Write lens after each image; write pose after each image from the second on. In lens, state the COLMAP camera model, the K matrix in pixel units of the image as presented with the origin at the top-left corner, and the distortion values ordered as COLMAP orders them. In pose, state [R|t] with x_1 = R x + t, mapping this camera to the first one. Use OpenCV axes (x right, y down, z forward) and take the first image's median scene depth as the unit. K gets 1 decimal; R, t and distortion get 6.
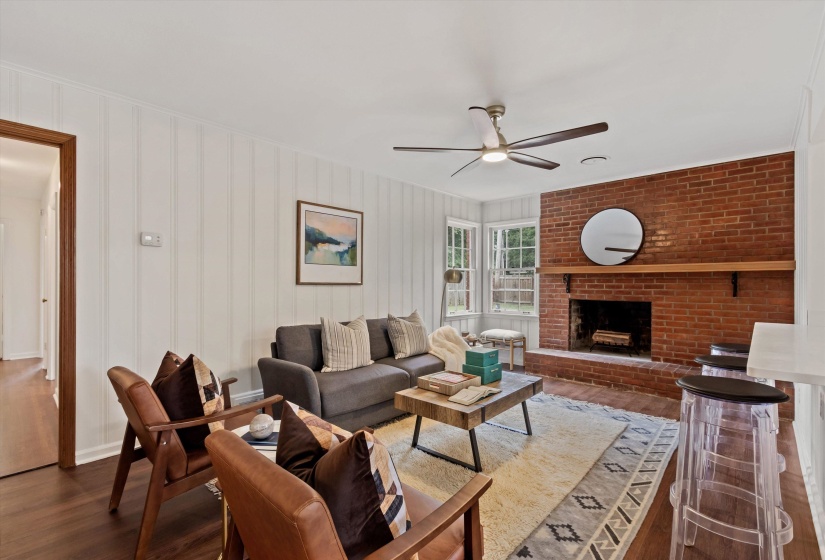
lens RADIAL K [[376.4, 0, 411.7], [0, 376.4, 283.7], [0, 0, 1]] dist [0.001002, 0.000275]
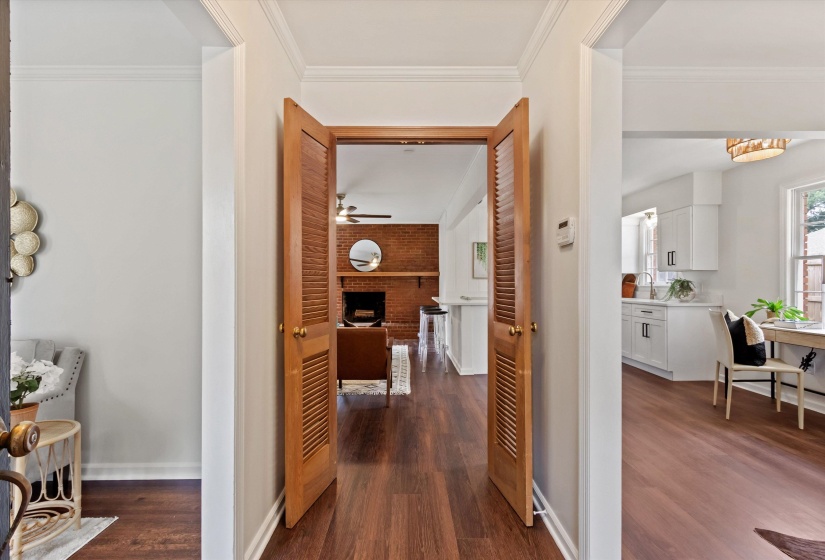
lens RADIAL K [[381.8, 0, 414.0], [0, 381.8, 282.4], [0, 0, 1]] dist [0.004988, 0.000461]
pose [[0.719917, -0.004888, 0.694043, -0.623860], [0.005988, 0.999982, 0.000831, 0.001234], [-0.694035, 0.003558, 0.719933, -0.502404]]
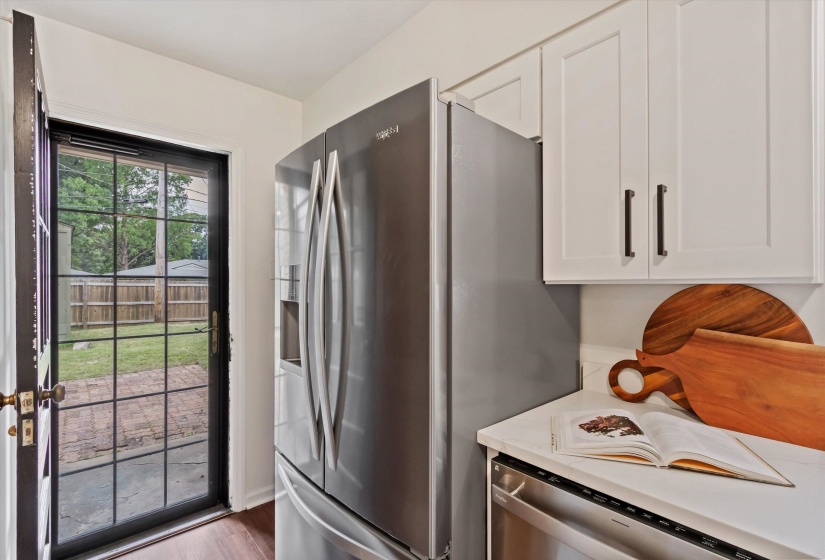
lens RADIAL K [[381.8, 0, 414.0], [0, 381.8, 282.4], [0, 0, 1]] dist [0.004988, 0.000461]
pose [[0.093194, 0.000959, 0.995647, 0.796085], [0.003057, 0.999995, -0.001249, -0.028732], [-0.995643, 0.003160, 0.093191, 0.208298]]
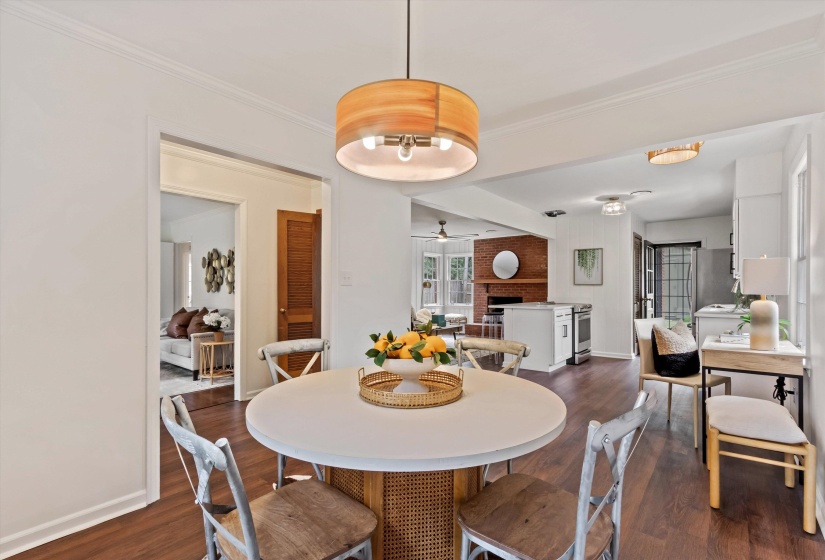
lens RADIAL K [[393.3, 0, 412.8], [0, 393.3, 286.2], [0, 0, 1]] dist [0.018852, -0.000014]
pose [[0.997767, -0.002177, 0.066748, -0.115506], [0.002598, 0.999977, -0.006222, 0.001386], [-0.066733, 0.006381, 0.997750, -1.190639]]
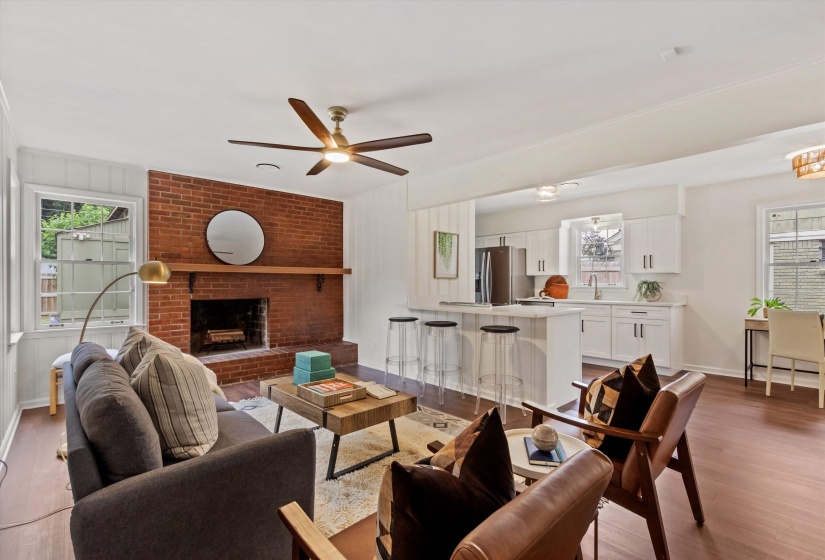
lens RADIAL K [[376.4, 0, 411.7], [0, 376.4, 283.7], [0, 0, 1]] dist [0.001002, 0.000275]
pose [[0.076829, -0.004422, 0.997034, -0.534052], [0.002182, 0.999989, 0.004267, -0.000841], [-0.997042, 0.001847, 0.076838, 0.500645]]
